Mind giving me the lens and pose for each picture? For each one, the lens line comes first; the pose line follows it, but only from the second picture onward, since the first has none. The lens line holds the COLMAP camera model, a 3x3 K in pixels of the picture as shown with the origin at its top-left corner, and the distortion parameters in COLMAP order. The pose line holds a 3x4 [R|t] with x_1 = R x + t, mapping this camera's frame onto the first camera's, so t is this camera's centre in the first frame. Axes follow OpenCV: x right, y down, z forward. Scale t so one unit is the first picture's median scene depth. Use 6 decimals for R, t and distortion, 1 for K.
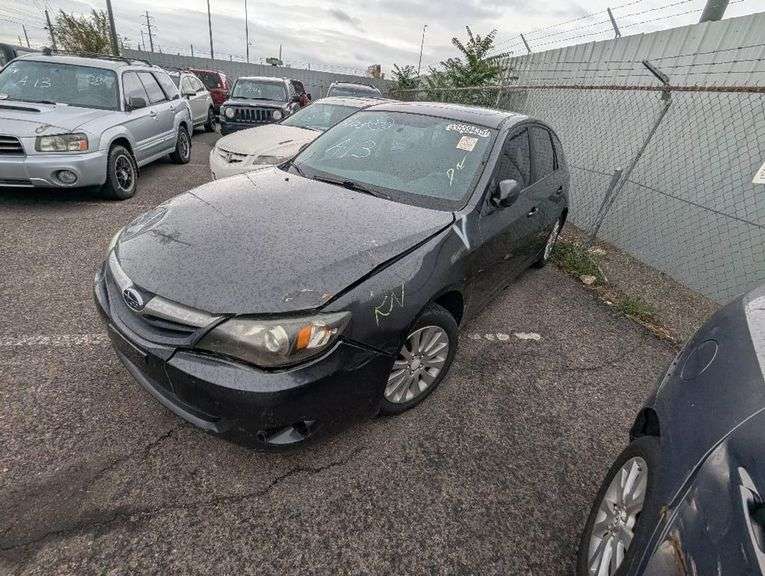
lens RADIAL K [[349.5, 0, 382.5], [0, 349.5, 288.0], [0, 0, 1]] dist [0.001136, -0.006636]
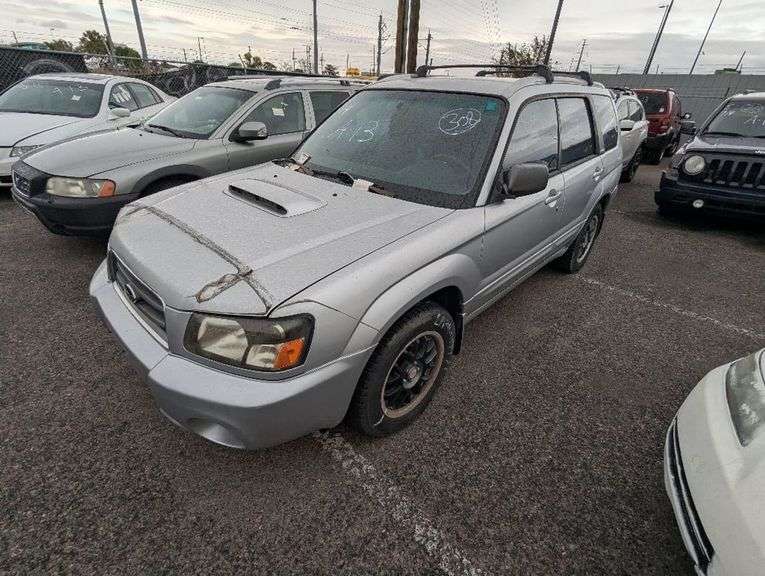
lens RADIAL K [[349.5, 0, 382.5], [0, 349.5, 288.0], [0, 0, 1]] dist [0.001136, -0.006636]
pose [[0.583443, 0.325778, -0.743951, -0.238800], [-0.364020, 0.923754, 0.119032, -0.206402], [0.726005, 0.201364, 0.657548, 0.332647]]
